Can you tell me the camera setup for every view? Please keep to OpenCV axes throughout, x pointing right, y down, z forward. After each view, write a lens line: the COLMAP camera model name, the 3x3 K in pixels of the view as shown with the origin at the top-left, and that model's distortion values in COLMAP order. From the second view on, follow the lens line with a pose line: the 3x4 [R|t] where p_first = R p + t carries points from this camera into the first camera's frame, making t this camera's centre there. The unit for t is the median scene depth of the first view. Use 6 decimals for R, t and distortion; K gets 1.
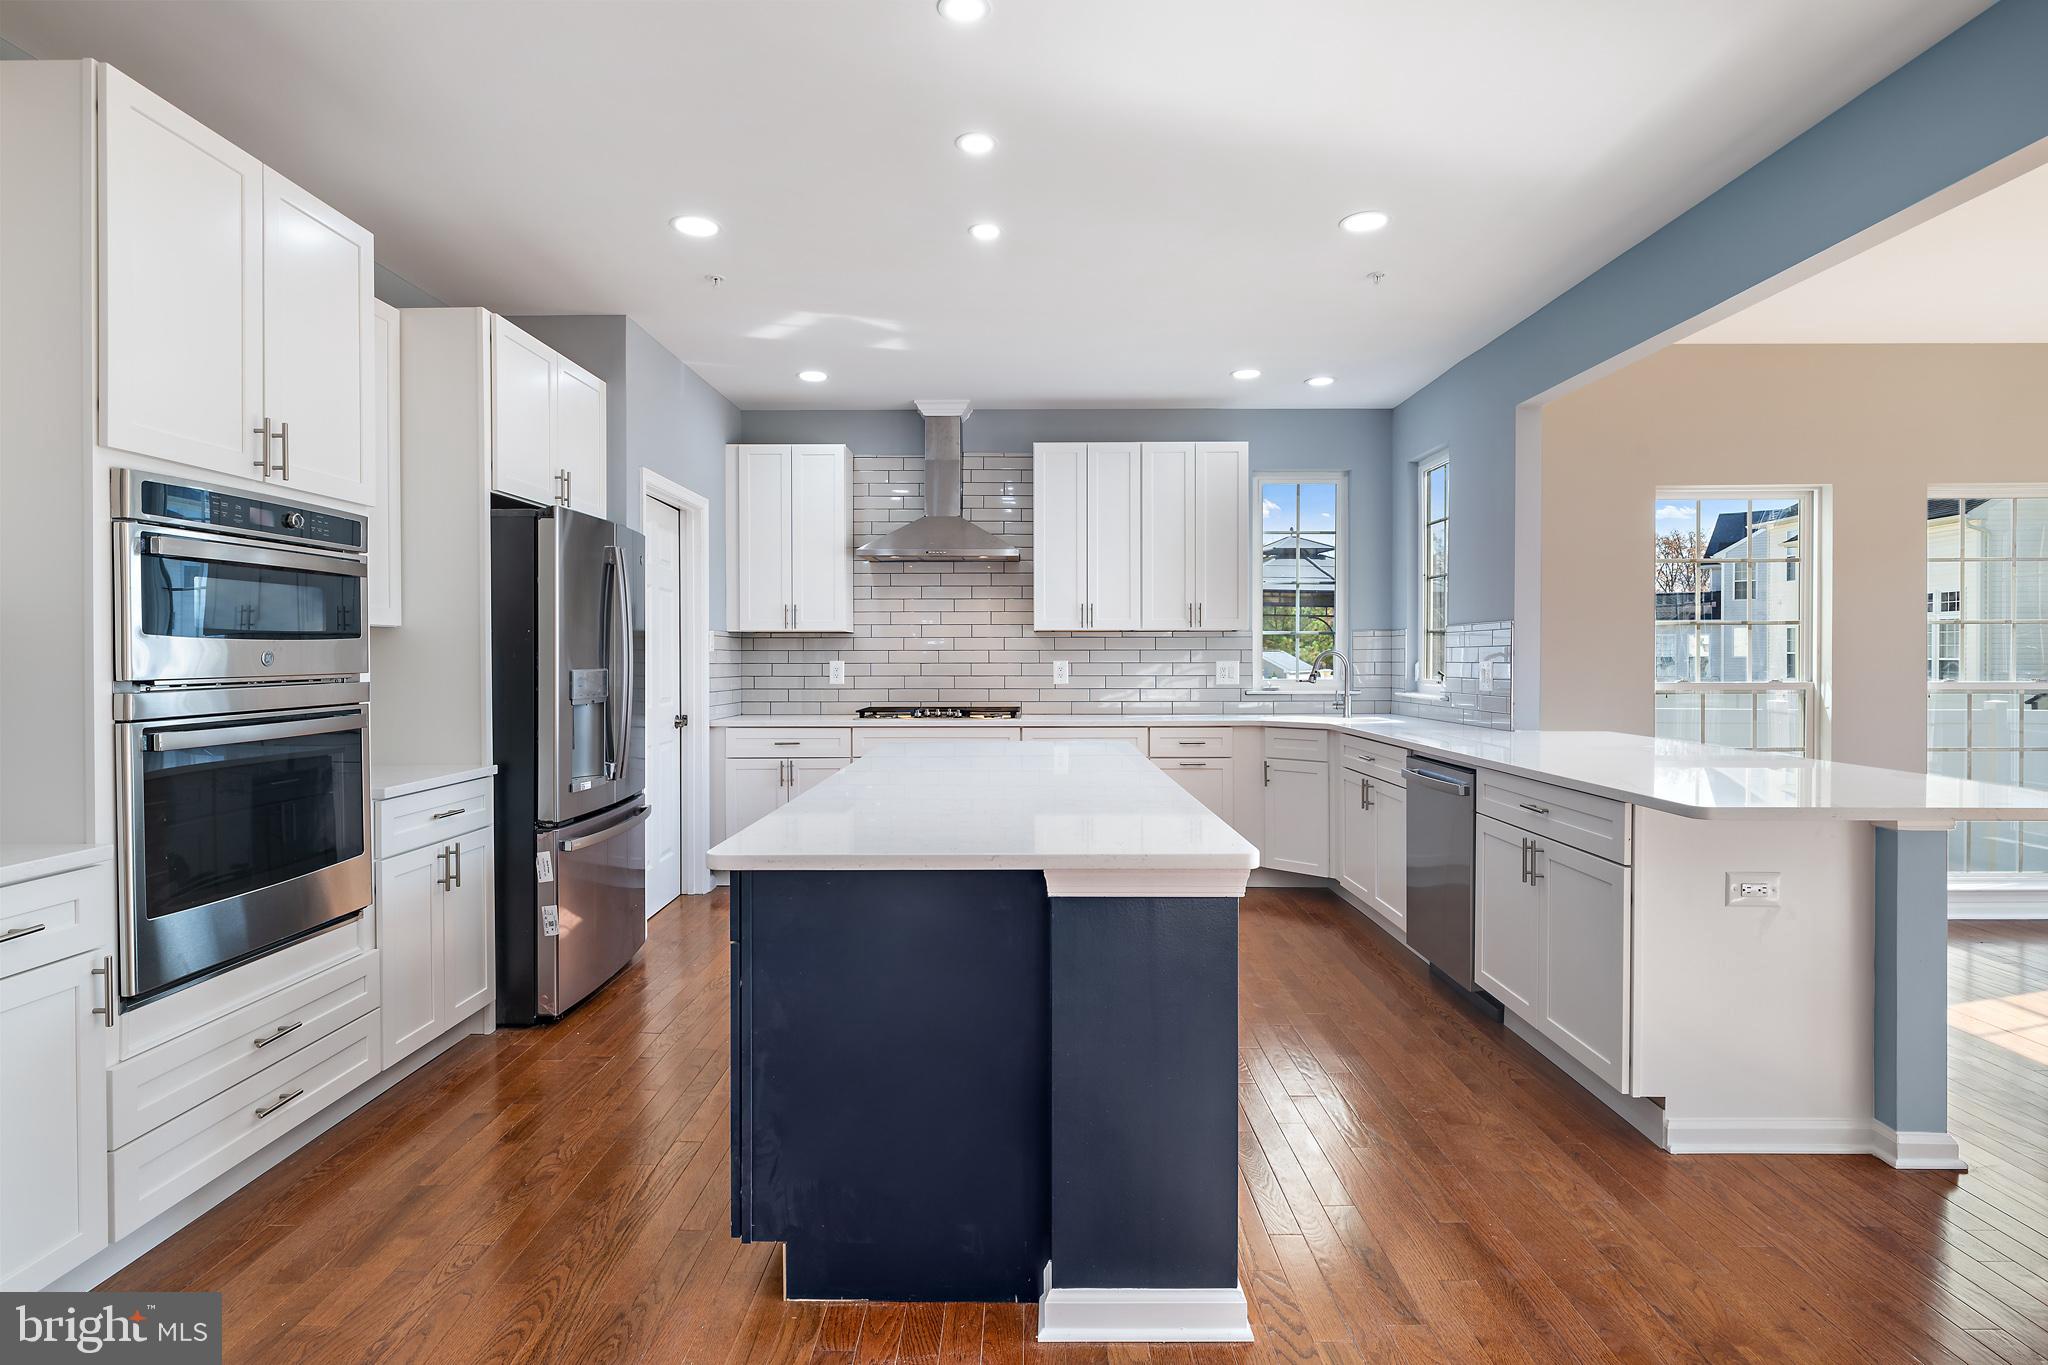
lens RADIAL K [[1036.2, 0, 1024.0], [0, 1036.2, 682.5], [0, 0, 1]] dist [-0.000238, 0.001027]
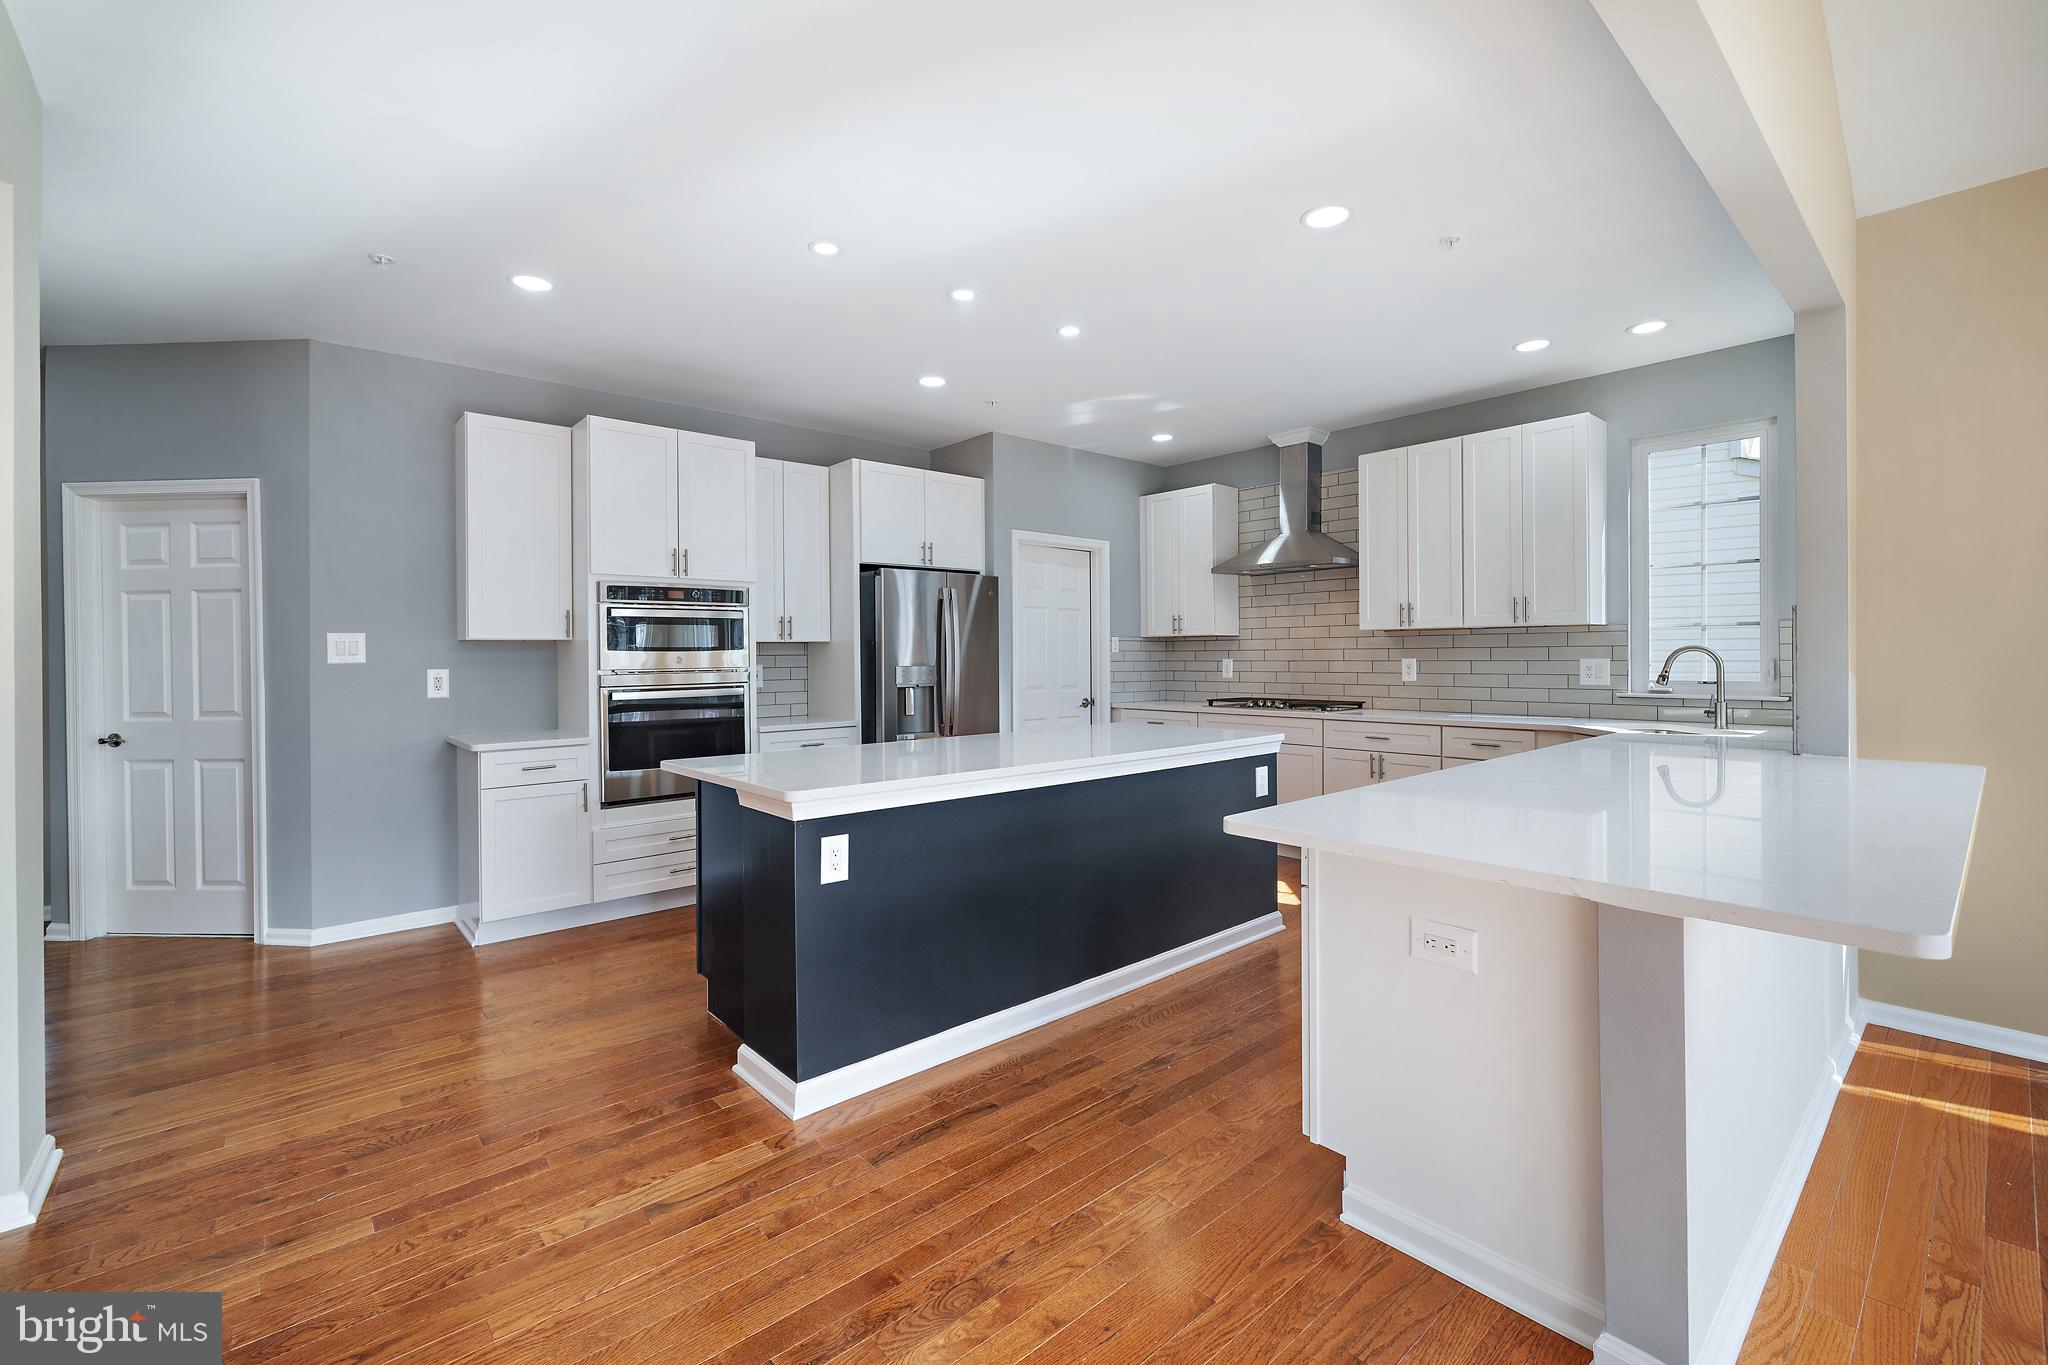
lens RADIAL K [[875.7, 0, 1024.0], [0, 875.7, 682.5], [0, 0, 1]] dist [0.001303, 0.000155]
pose [[0.663237, 0.019097, -0.748166, 0.466435], [-0.012536, 0.999818, 0.014408, -0.005331], [0.748304, -0.000177, 0.663356, 0.141161]]
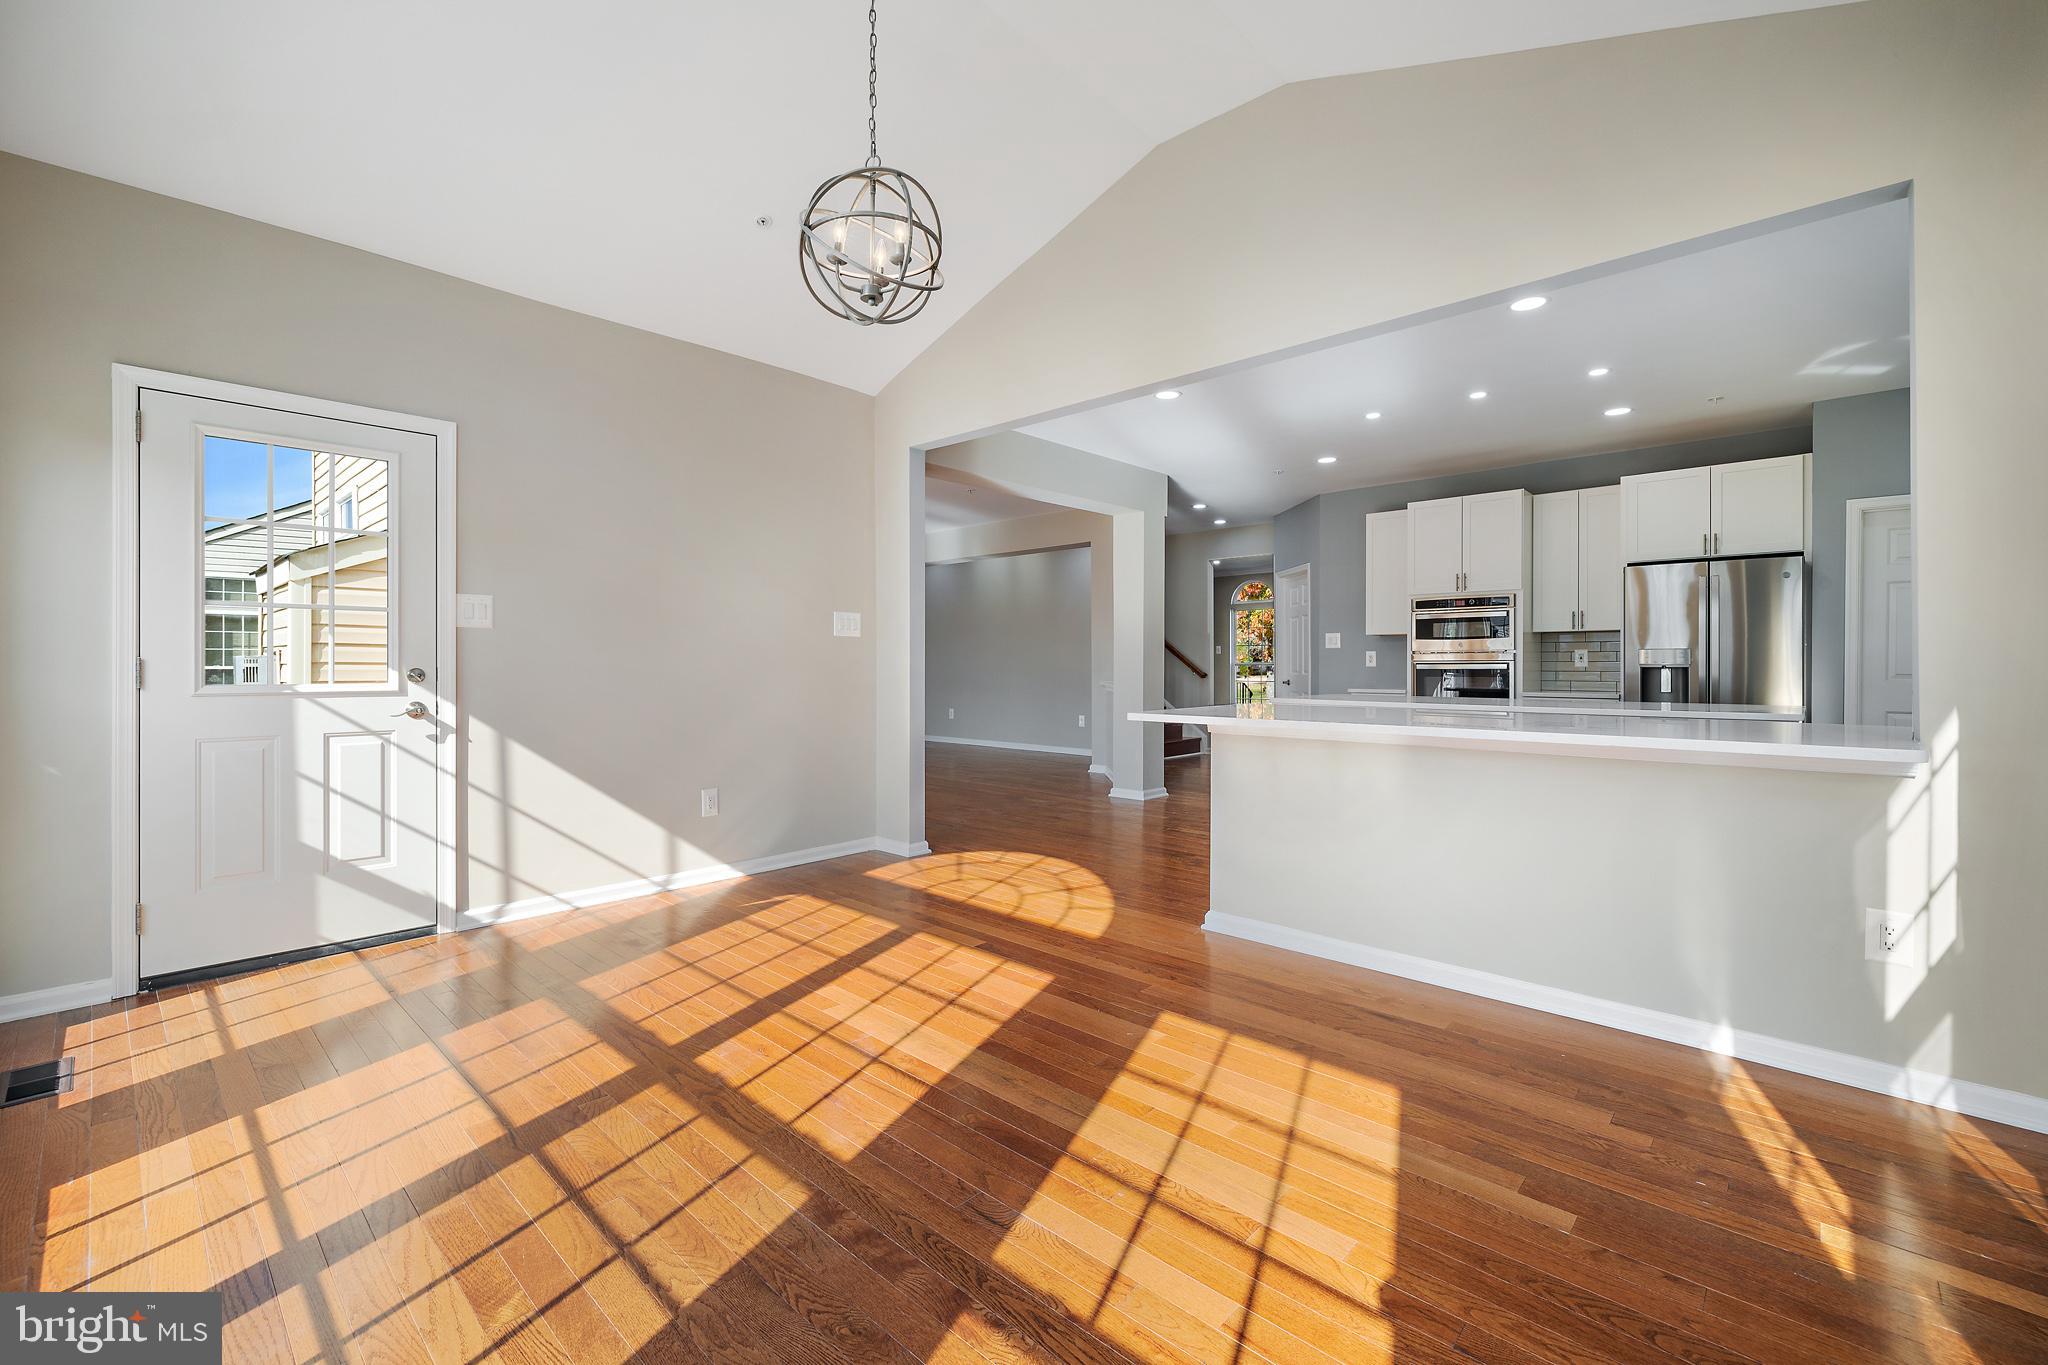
lens RADIAL K [[852.3, 0, 1024.0], [0, 852.3, 682.5], [0, 0, 1]] dist [0.002698, 0.000151]
pose [[-0.680490, 0.014465, -0.732615, 0.961284], [-0.020309, 0.999049, 0.038590, 0.008967], [0.732476, 0.041138, -0.679549, 0.785495]]
